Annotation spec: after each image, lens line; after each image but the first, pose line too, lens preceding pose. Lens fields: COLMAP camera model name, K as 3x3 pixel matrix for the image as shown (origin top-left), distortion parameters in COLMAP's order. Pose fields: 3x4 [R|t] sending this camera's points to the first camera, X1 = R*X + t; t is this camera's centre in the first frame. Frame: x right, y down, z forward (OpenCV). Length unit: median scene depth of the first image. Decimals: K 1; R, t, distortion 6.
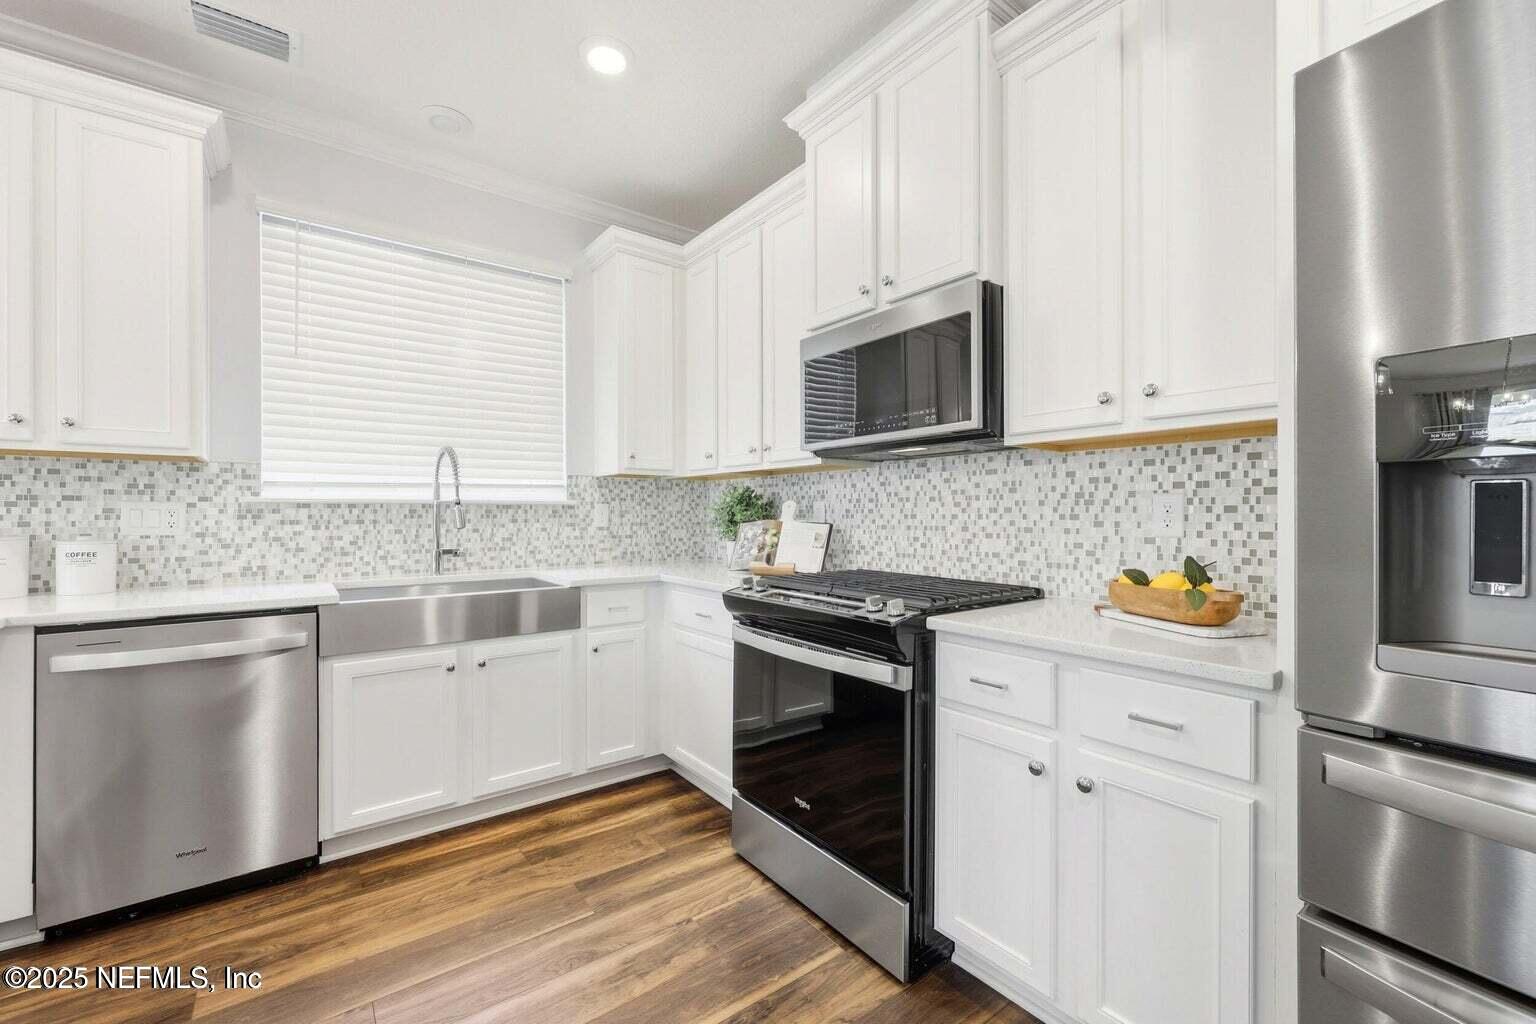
lens RADIAL K [[622.4, 0, 754.1], [0, 622.4, 516.2], [0, 0, 1]] dist [-0.000314, 0.000197]
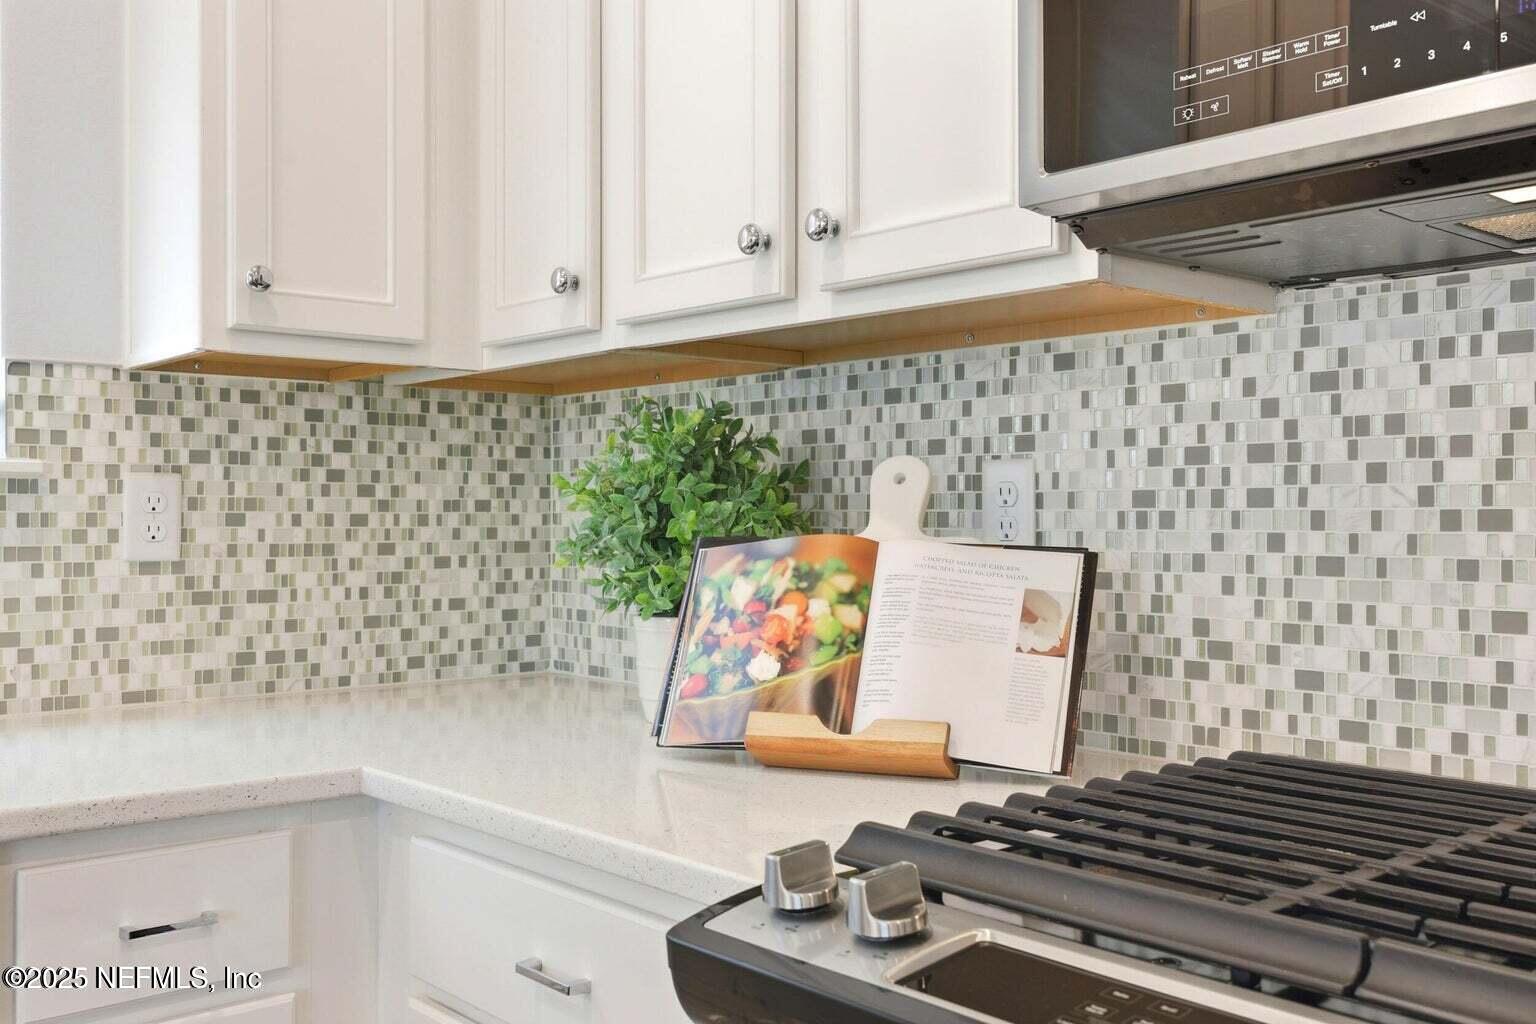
lens RADIAL K [[1449.6, 0, 738.5], [0, 1449.6, 513.3], [0, 0, 1]] dist [0.004020, 0.001729]
pose [[0.997889, 0.000815, 0.064945, -0.048077], [-0.000381, 0.999978, -0.006681, 0.001554], [-0.064949, 0.006642, 0.997867, 0.478775]]
